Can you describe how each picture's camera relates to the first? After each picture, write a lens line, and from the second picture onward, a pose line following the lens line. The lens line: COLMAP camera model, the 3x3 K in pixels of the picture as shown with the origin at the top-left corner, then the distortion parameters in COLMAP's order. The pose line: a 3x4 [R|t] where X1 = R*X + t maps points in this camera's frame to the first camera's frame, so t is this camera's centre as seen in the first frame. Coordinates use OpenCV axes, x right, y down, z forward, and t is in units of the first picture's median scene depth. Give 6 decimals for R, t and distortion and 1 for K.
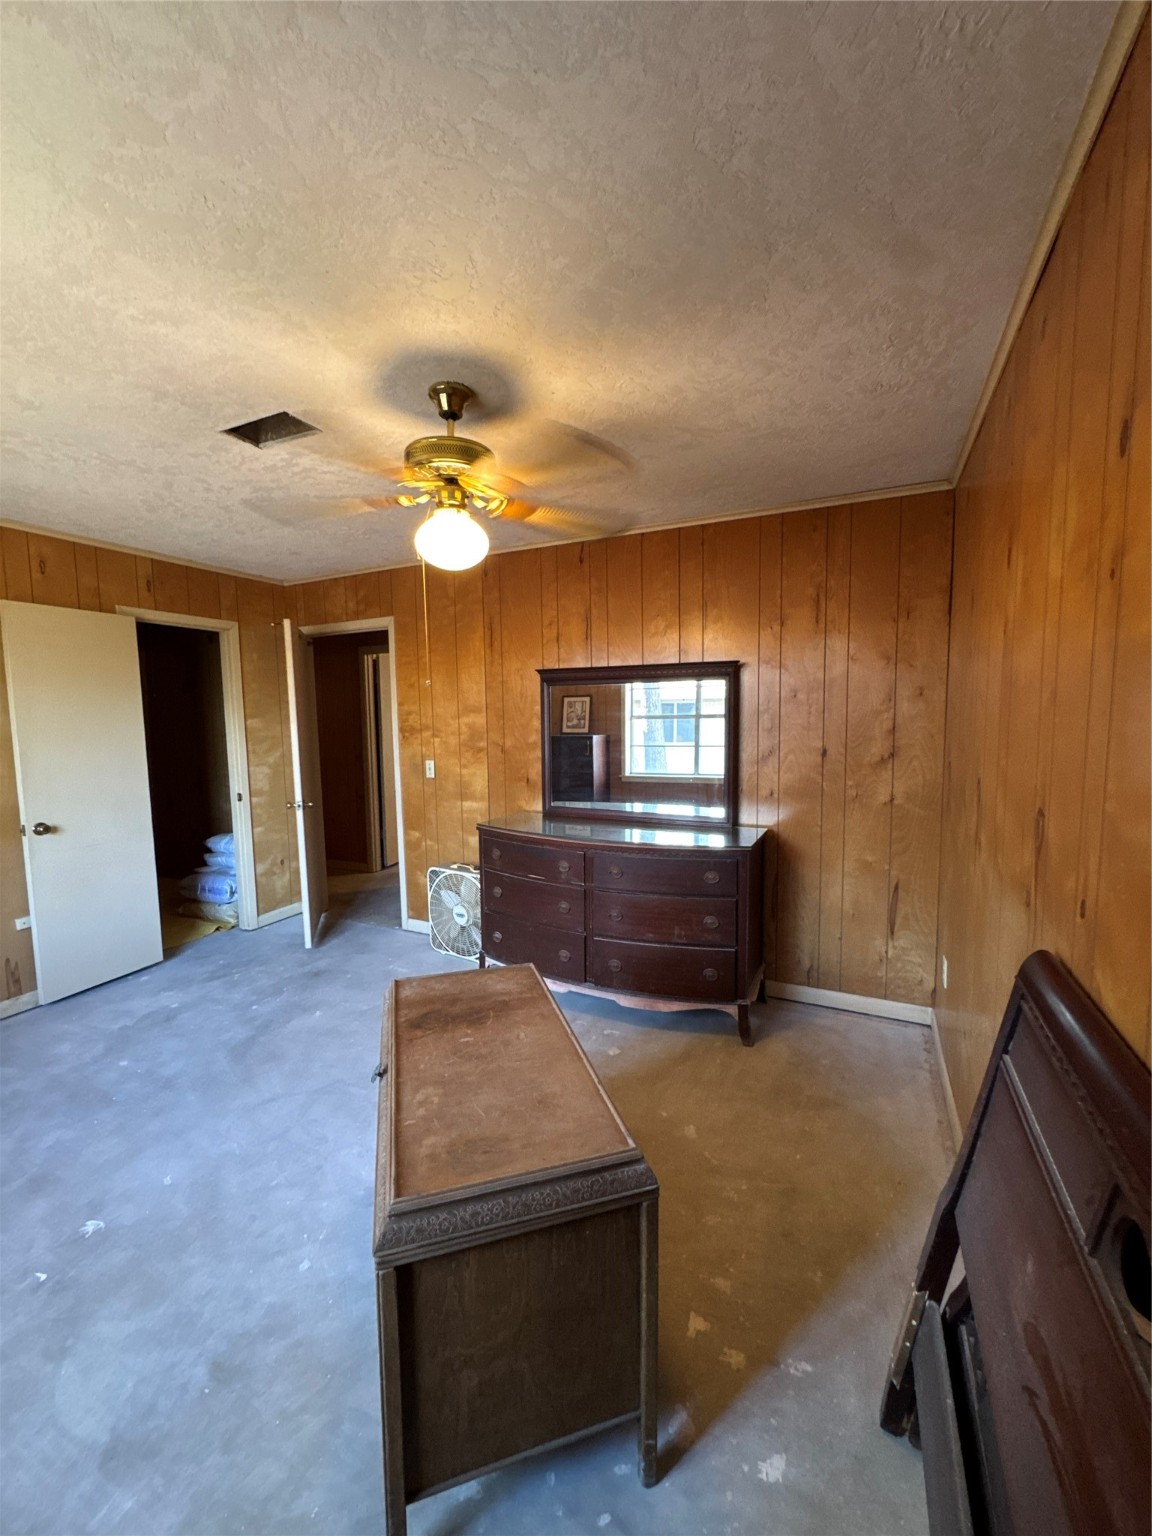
lens RADIAL K [[610.8, 0, 572.5], [0, 610.8, 767.7], [0, 0, 1]] dist [-0.000075, 0.000215]
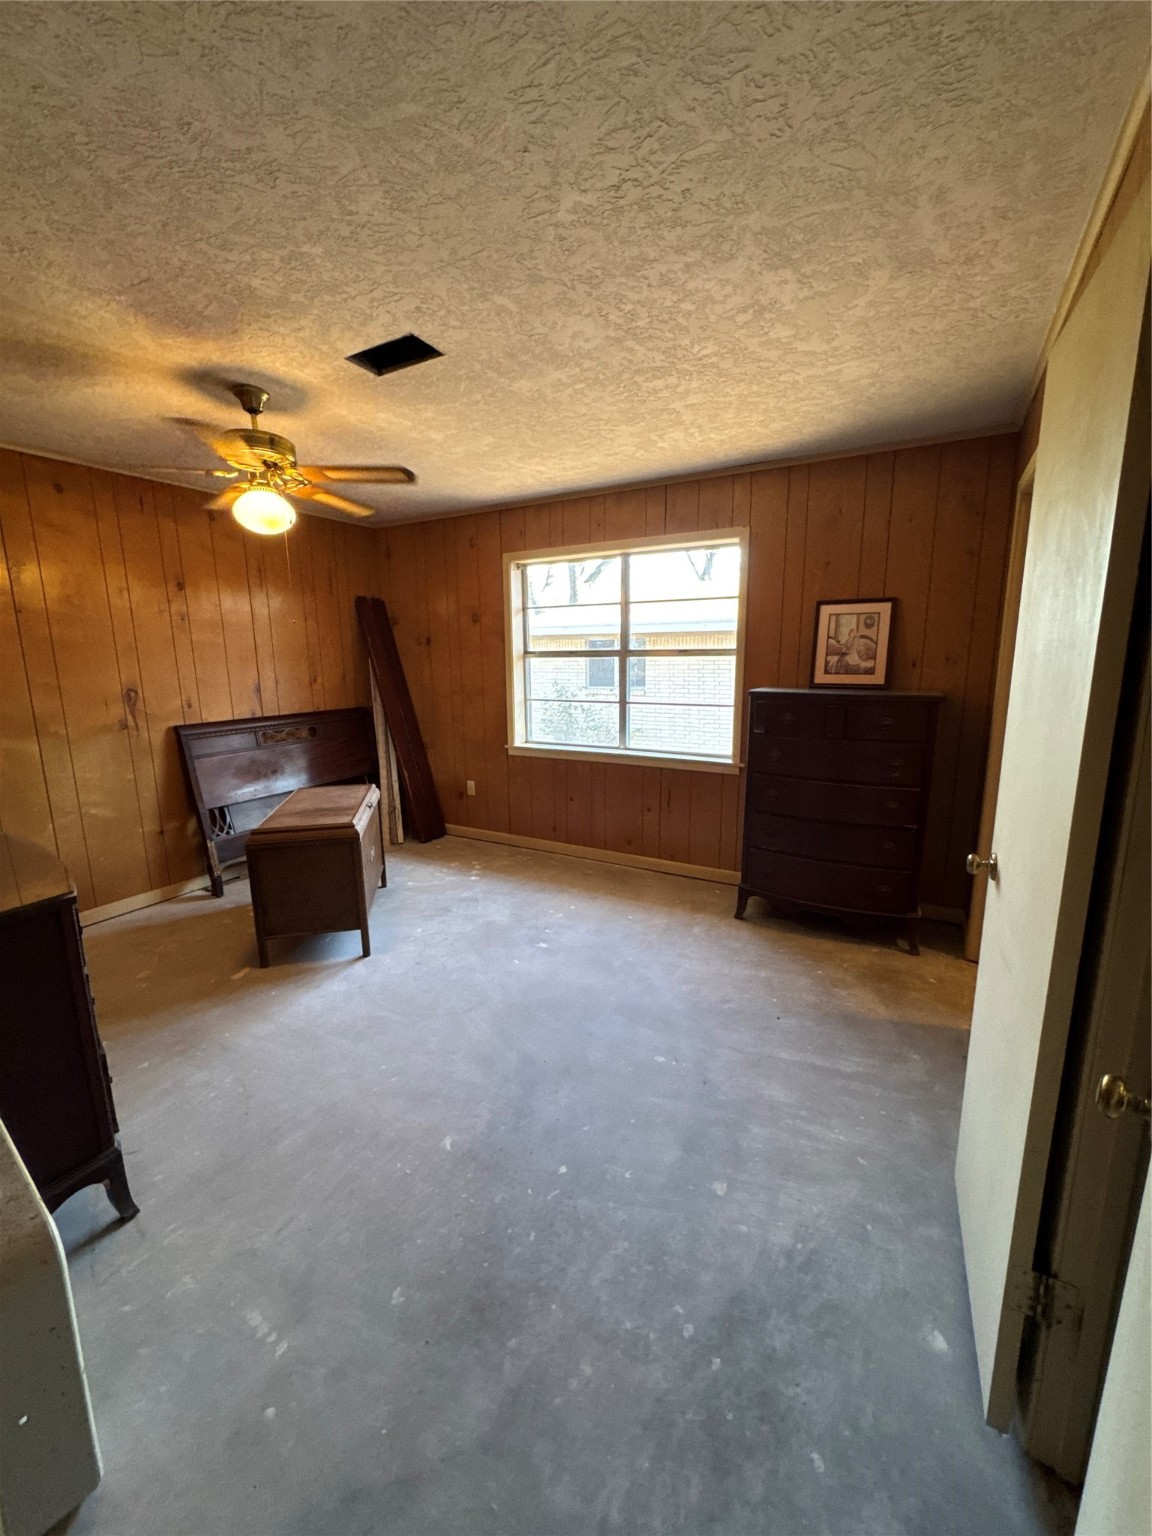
lens RADIAL K [[610.8, 0, 574.4], [0, 610.8, 771.3], [0, 0, 1]] dist [-0.000075, 0.000215]
pose [[-0.997001, 0.012591, 0.076361, -0.821566], [0.033079, 0.961339, 0.273373, -0.150204], [-0.069967, 0.275079, -0.958872, 2.035959]]
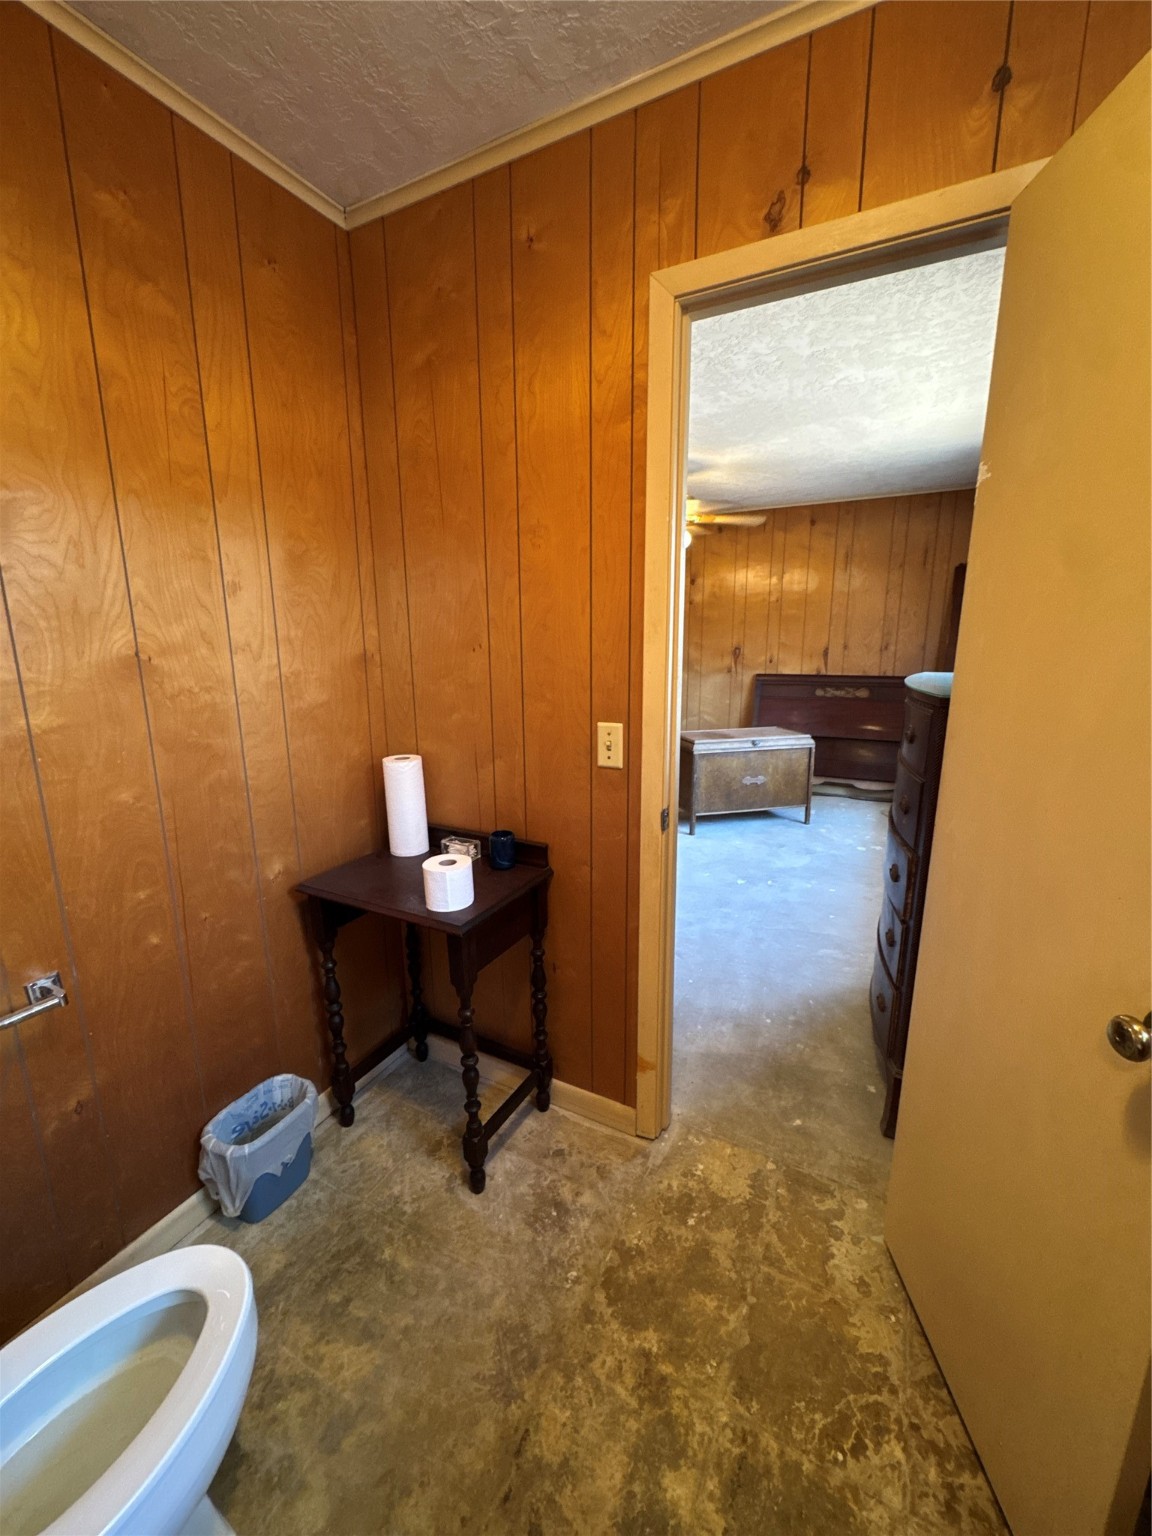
lens RADIAL K [[610.8, 0, 576.8], [0, 610.8, 763.9], [0, 0, 1]] dist [-0.000075, 0.000215]
pose [[0.035161, -0.186727, 0.981782, -2.146983], [0.093445, 0.978700, 0.182794, -0.015686], [-0.995003, 0.085315, 0.051861, 1.126920]]
